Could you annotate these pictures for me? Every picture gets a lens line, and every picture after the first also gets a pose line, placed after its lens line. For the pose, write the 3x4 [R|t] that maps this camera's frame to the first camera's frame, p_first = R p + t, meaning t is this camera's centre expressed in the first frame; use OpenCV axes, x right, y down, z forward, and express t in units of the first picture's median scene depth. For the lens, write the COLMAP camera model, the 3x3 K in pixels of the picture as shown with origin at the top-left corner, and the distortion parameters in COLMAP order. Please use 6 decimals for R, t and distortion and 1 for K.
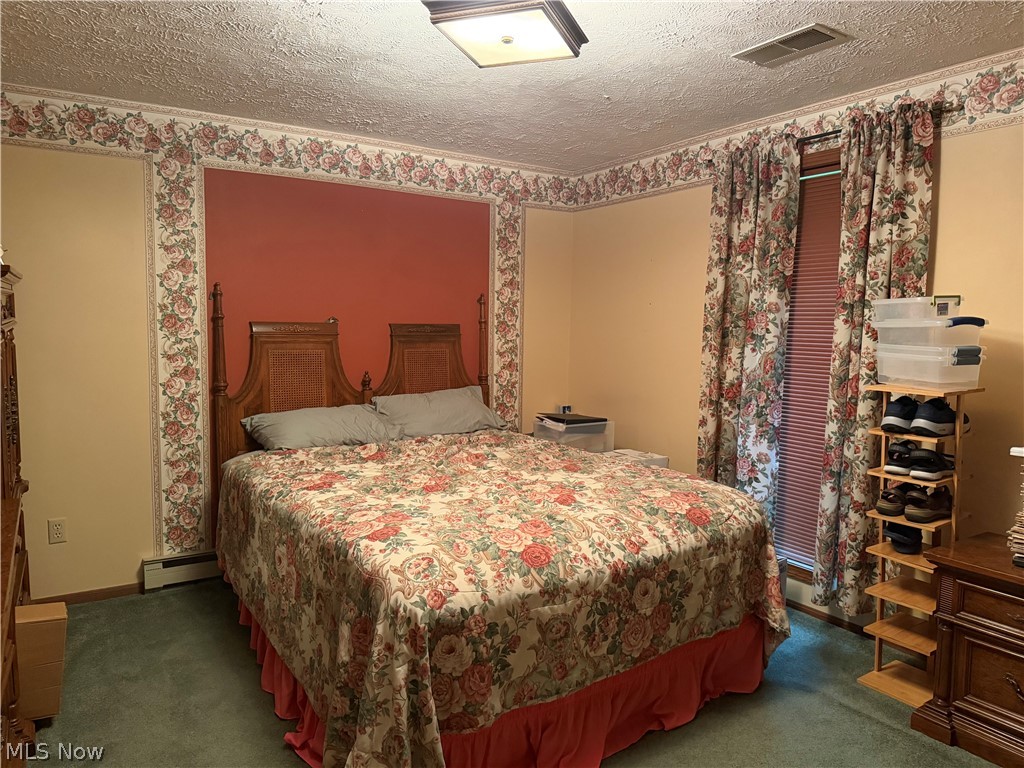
lens RADIAL K [[730.7, 0, 510.9], [0, 730.7, 388.1], [0, 0, 1]] dist [0.064302, -0.082915]
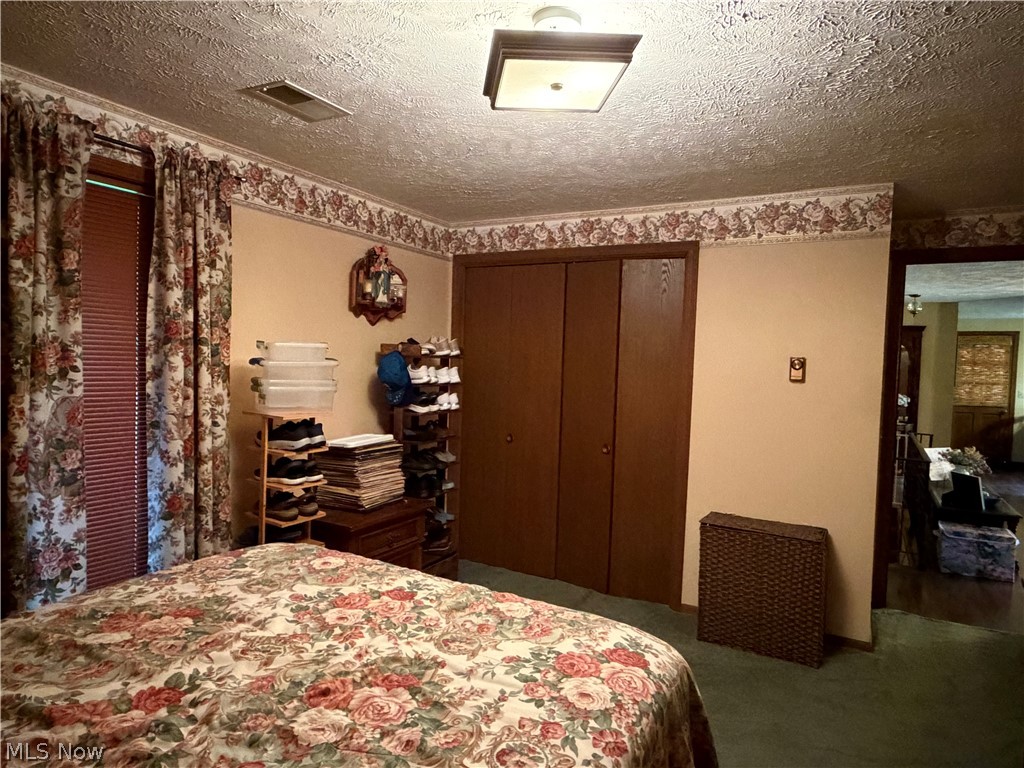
lens RADIAL K [[657.0, 0, 512.0], [0, 657.0, 384.0], [0, 0, 1]] dist [0.000461, 0.001197]
pose [[-0.489656, -0.061306, 0.869758, -0.555054], [0.041950, 0.994713, 0.093730, -0.128074], [-0.870906, 0.082381, -0.484496, 1.122046]]
